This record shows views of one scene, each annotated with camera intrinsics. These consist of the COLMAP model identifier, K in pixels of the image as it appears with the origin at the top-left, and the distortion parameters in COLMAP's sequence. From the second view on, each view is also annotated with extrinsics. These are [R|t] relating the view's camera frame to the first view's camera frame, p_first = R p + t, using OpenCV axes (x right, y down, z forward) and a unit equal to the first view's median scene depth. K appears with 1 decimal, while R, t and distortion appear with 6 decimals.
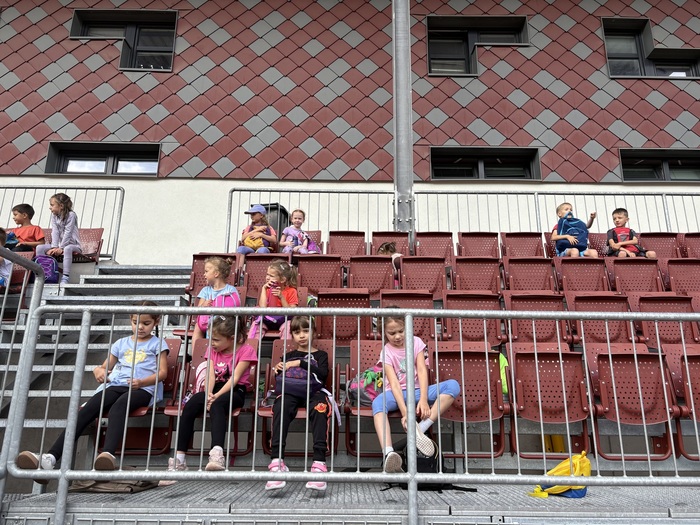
lens RADIAL K [[523.5, 0, 350.0], [0, 523.5, 262.5], [0, 0, 1]] dist [0.029137, -0.004350]
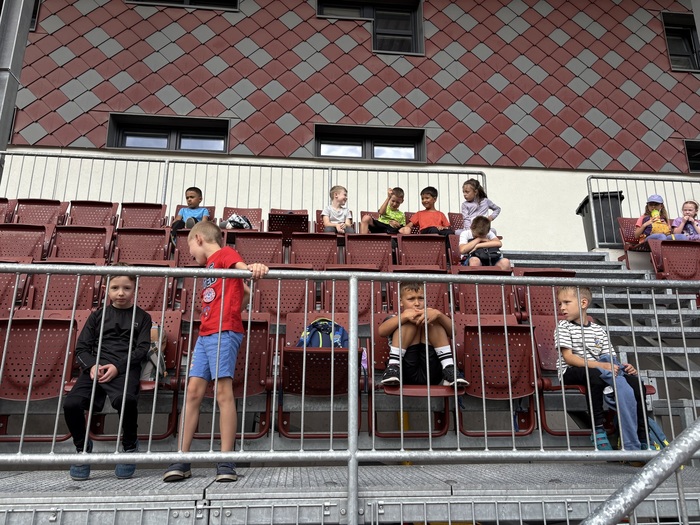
lens RADIAL K [[528.4, 0, 350.0], [0, 528.4, 262.5], [0, 0, 1]] dist [0.015772, -0.007981]
pose [[0.995430, 0.008974, 0.095070, -0.572710], [-0.012693, 0.999175, 0.038590, -0.009535], [-0.094645, -0.039620, 0.994722, 0.004442]]
